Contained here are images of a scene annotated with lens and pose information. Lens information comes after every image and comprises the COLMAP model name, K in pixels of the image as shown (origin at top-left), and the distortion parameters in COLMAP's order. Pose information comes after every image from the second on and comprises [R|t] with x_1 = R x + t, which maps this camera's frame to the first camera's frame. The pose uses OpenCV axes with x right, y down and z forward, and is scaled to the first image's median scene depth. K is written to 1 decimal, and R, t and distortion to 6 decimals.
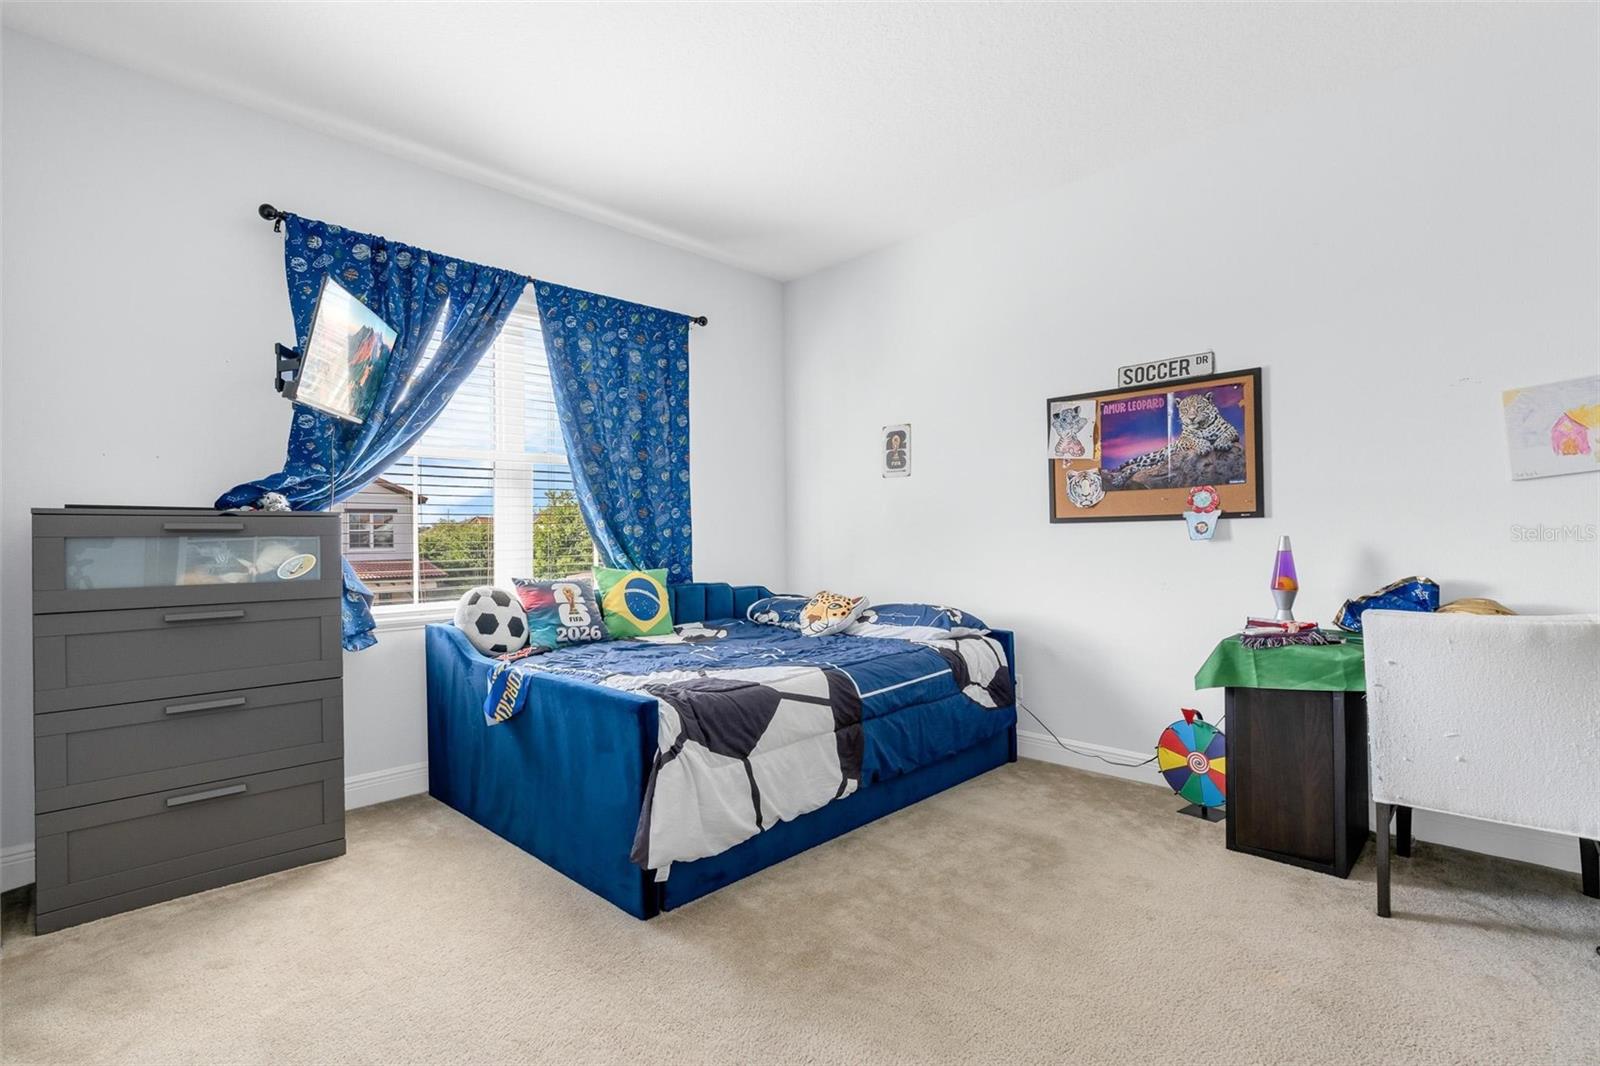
lens RADIAL K [[745.7, 0, 796.0], [0, 745.7, 532.2], [0, 0, 1]] dist [-0.009808, 0.001577]
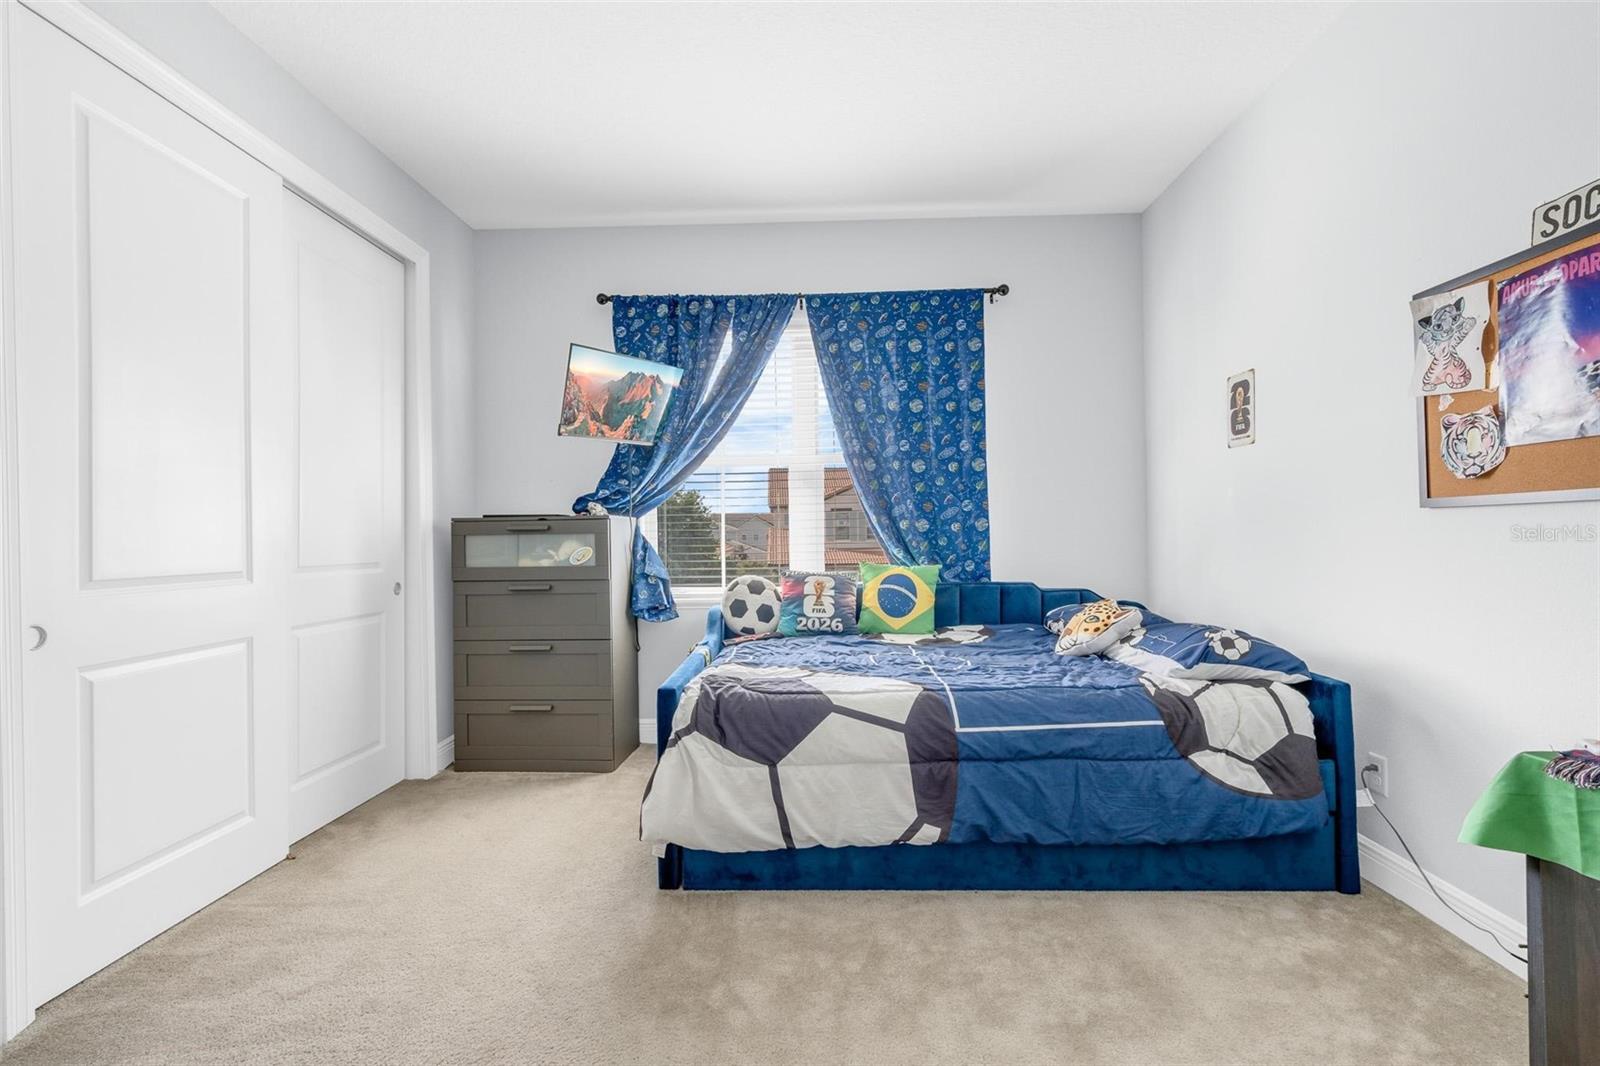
lens RADIAL K [[745.7, 0, 796.0], [0, 745.7, 532.2], [0, 0, 1]] dist [-0.009808, 0.001577]
pose [[0.680908, -0.001526, -0.732367, 0.466171], [0.011591, 0.999895, 0.008693, -0.003822], [0.732277, -0.014408, 0.680854, 0.264791]]
